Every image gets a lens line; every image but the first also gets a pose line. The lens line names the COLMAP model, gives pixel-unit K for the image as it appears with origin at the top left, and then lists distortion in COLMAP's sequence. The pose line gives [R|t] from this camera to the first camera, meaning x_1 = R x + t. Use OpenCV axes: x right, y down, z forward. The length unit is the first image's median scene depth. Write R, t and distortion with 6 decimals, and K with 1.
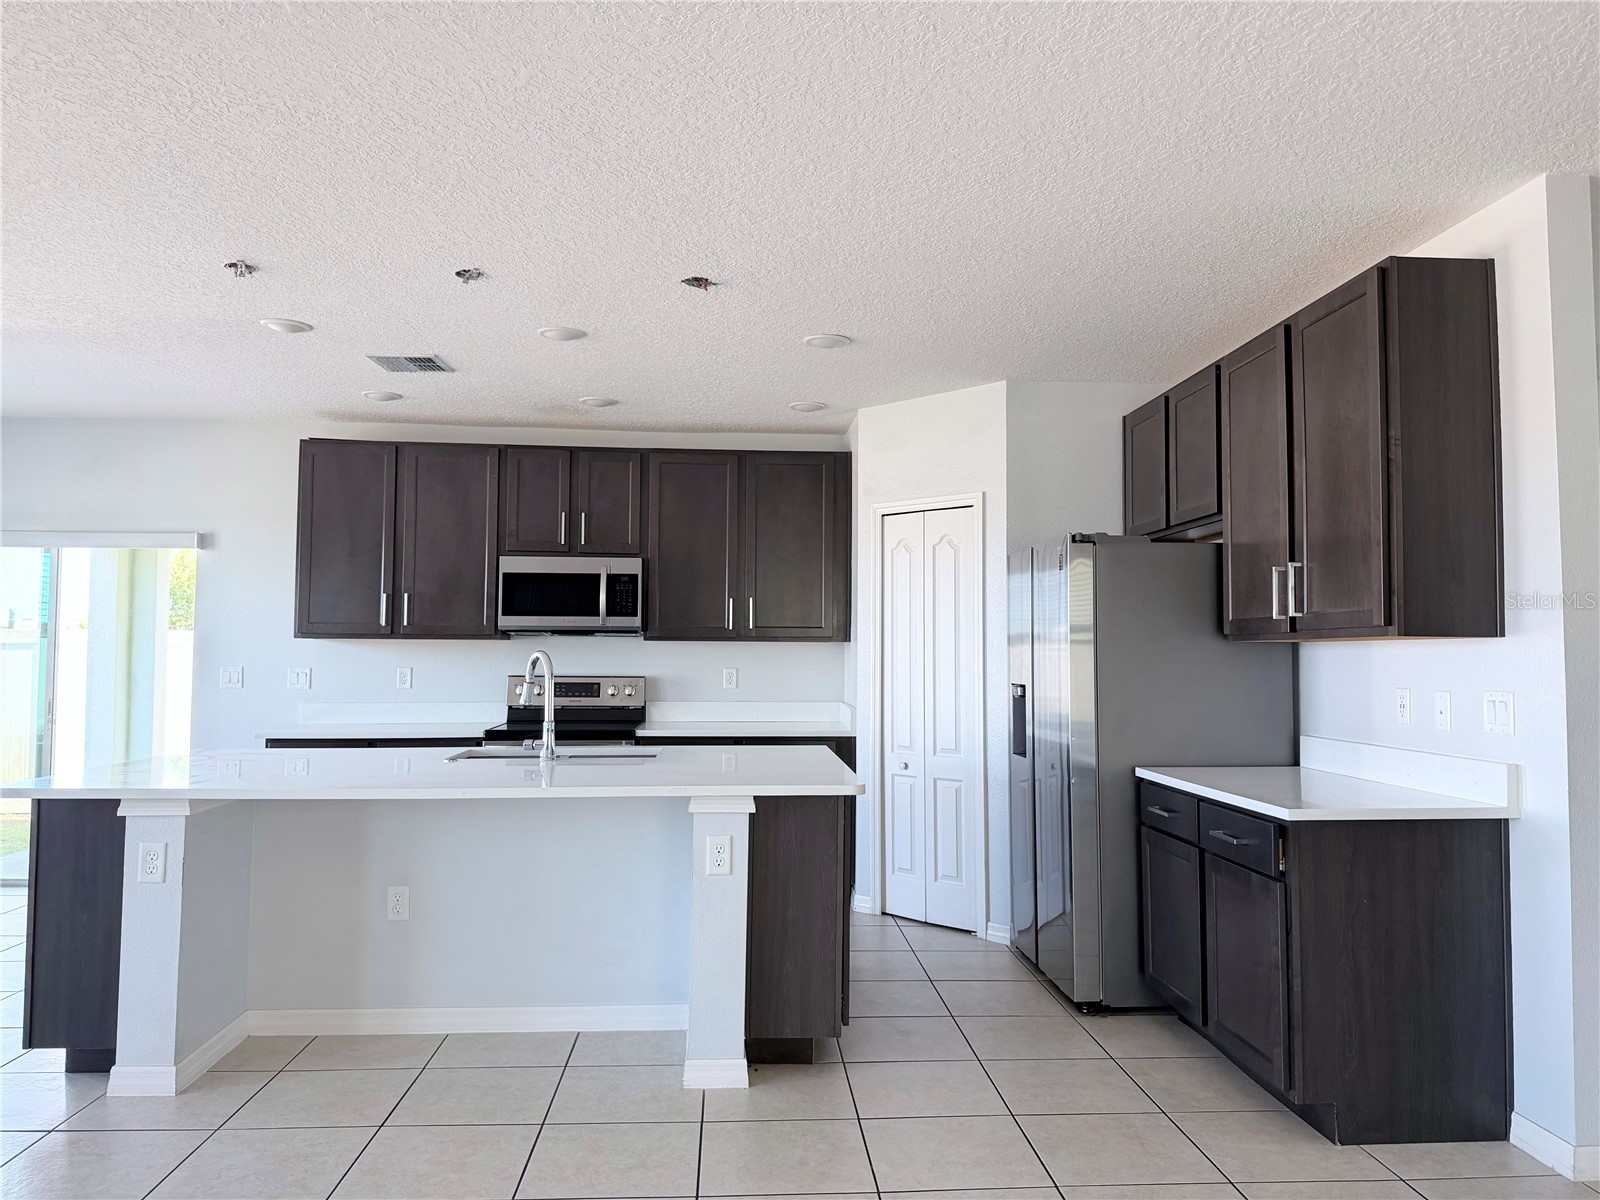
lens RADIAL K [[1125.8, 0, 794.0], [0, 1125.8, 592.0], [0, 0, 1]] dist [0.058361, -0.098531]
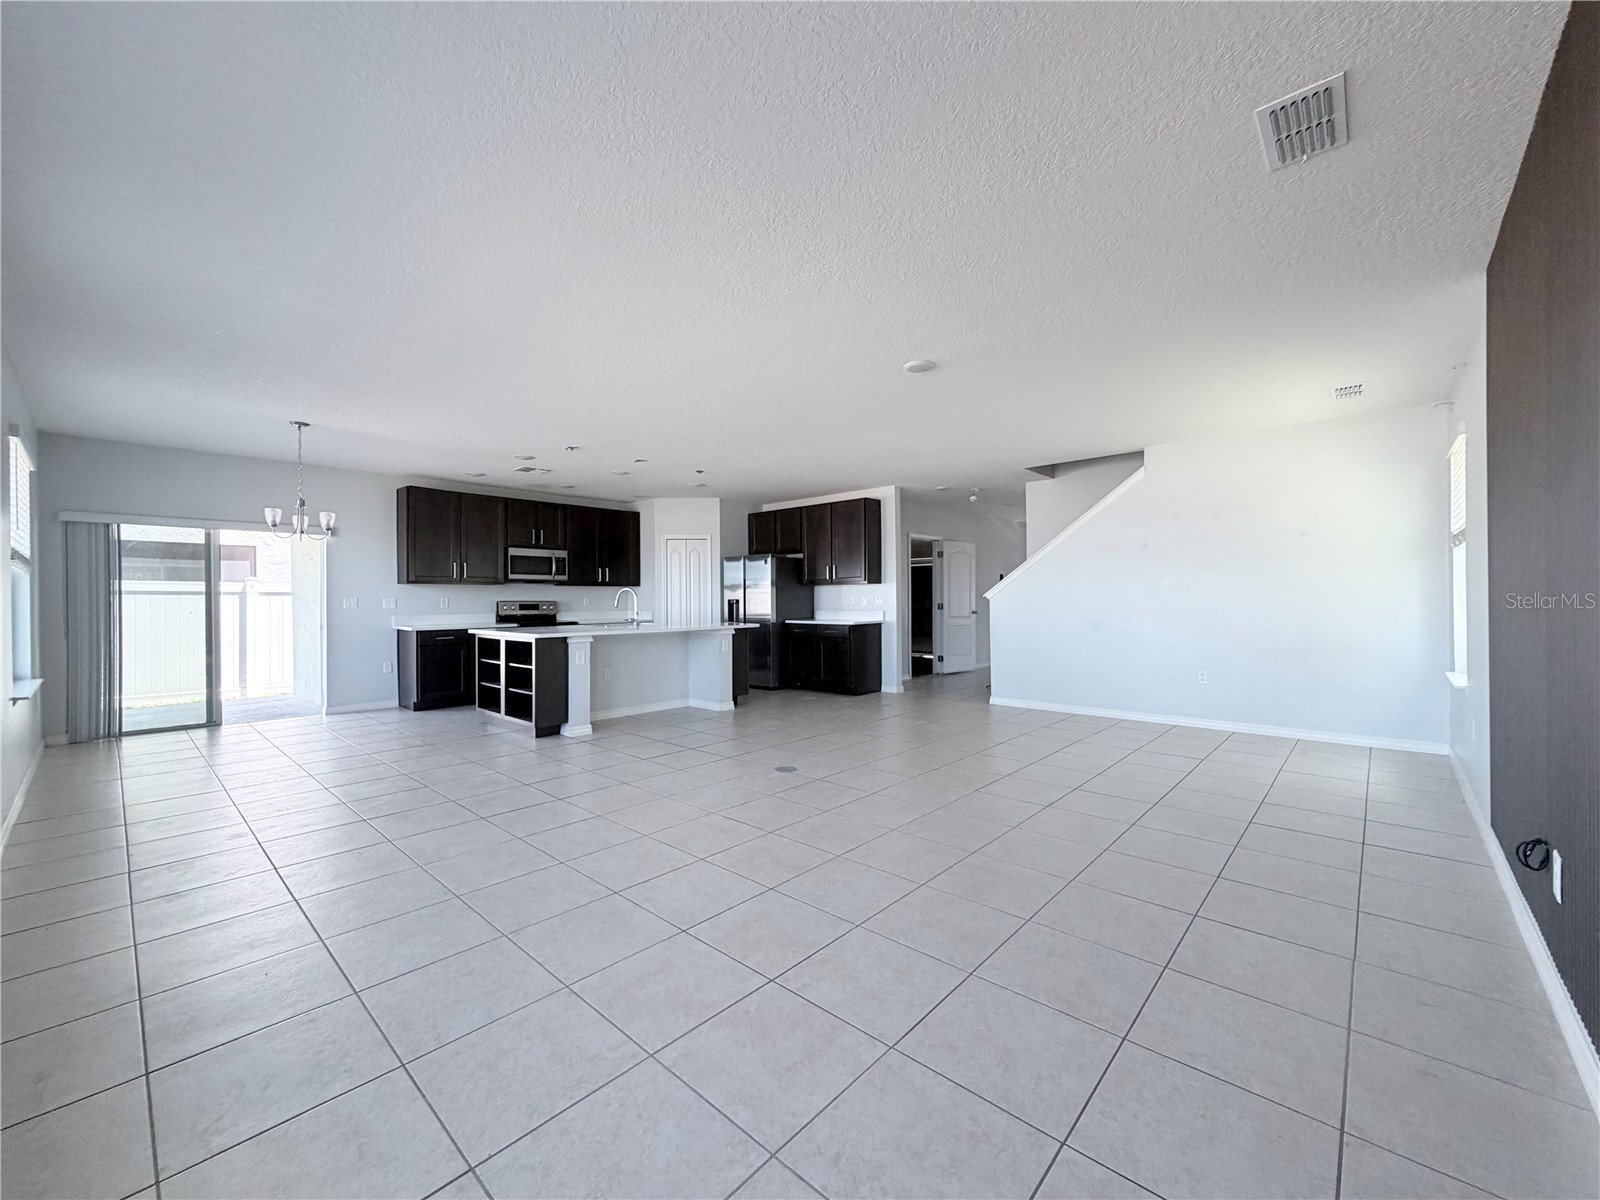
lens RADIAL K [[641.0, 0, 803.0], [0, 641.0, 602.1], [0, 0, 1]] dist [0.000119, 0.000355]
pose [[0.715696, -0.013392, 0.698283, -0.743041], [-0.027387, 0.998509, 0.047219, -0.000136], [-0.697875, -0.052918, 0.714262, -0.334357]]
